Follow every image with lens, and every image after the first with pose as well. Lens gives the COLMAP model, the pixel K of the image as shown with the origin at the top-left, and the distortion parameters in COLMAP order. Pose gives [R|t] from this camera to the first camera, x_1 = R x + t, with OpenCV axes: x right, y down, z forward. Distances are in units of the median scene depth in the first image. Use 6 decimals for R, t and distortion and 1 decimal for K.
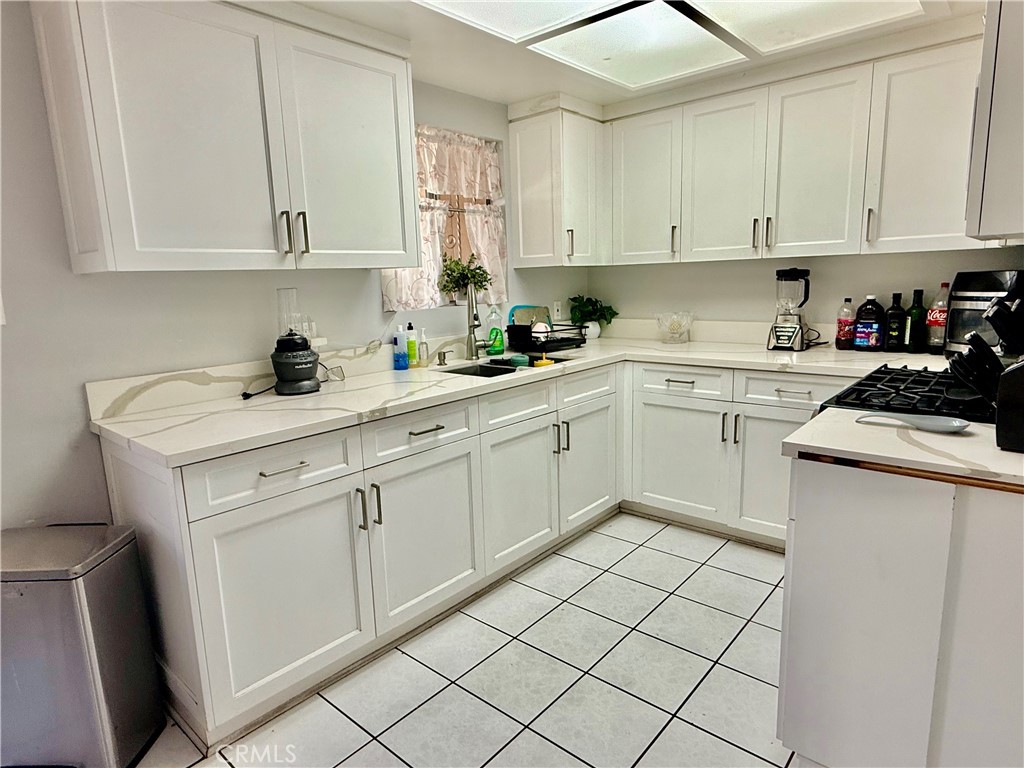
lens RADIAL K [[594.1, 0, 512.0], [0, 594.1, 384.0], [0, 0, 1]] dist [-0.000051, -0.000571]
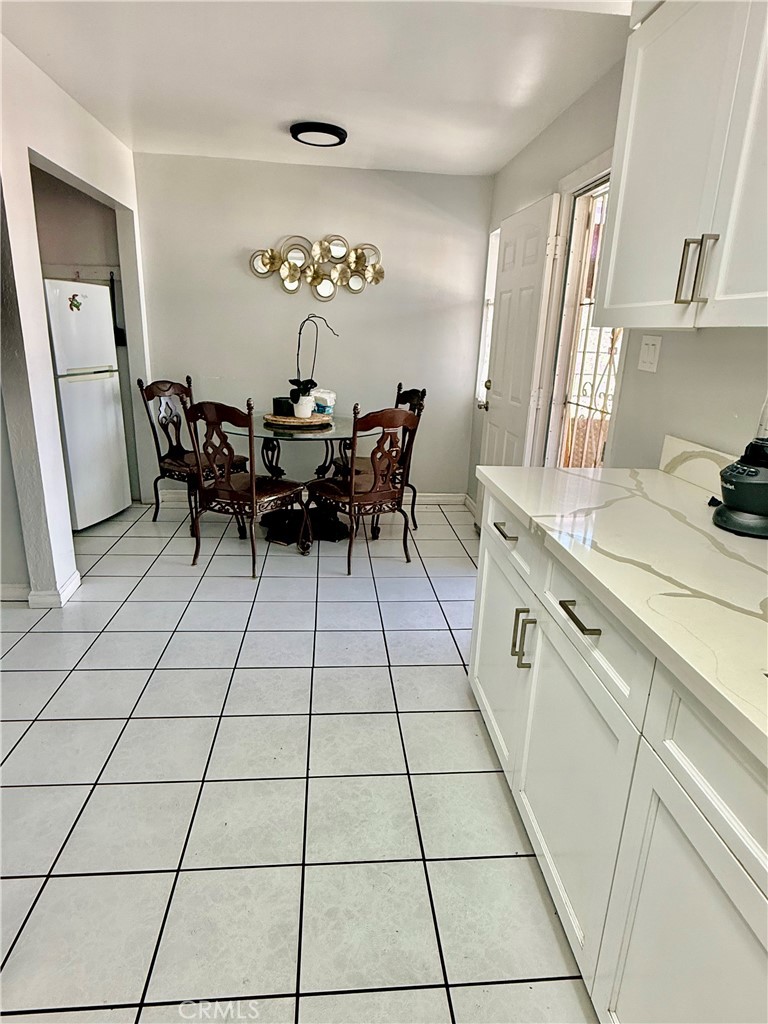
lens RADIAL K [[594.1, 0, 384.0], [0, 594.1, 512.0], [0, 0, 1]] dist [-0.000051, -0.000571]
pose [[-0.695170, 0.219399, -0.684545, 0.387840], [-0.139353, 0.893089, 0.427754, -0.253541], [0.705208, 0.392755, -0.590275, 1.266782]]
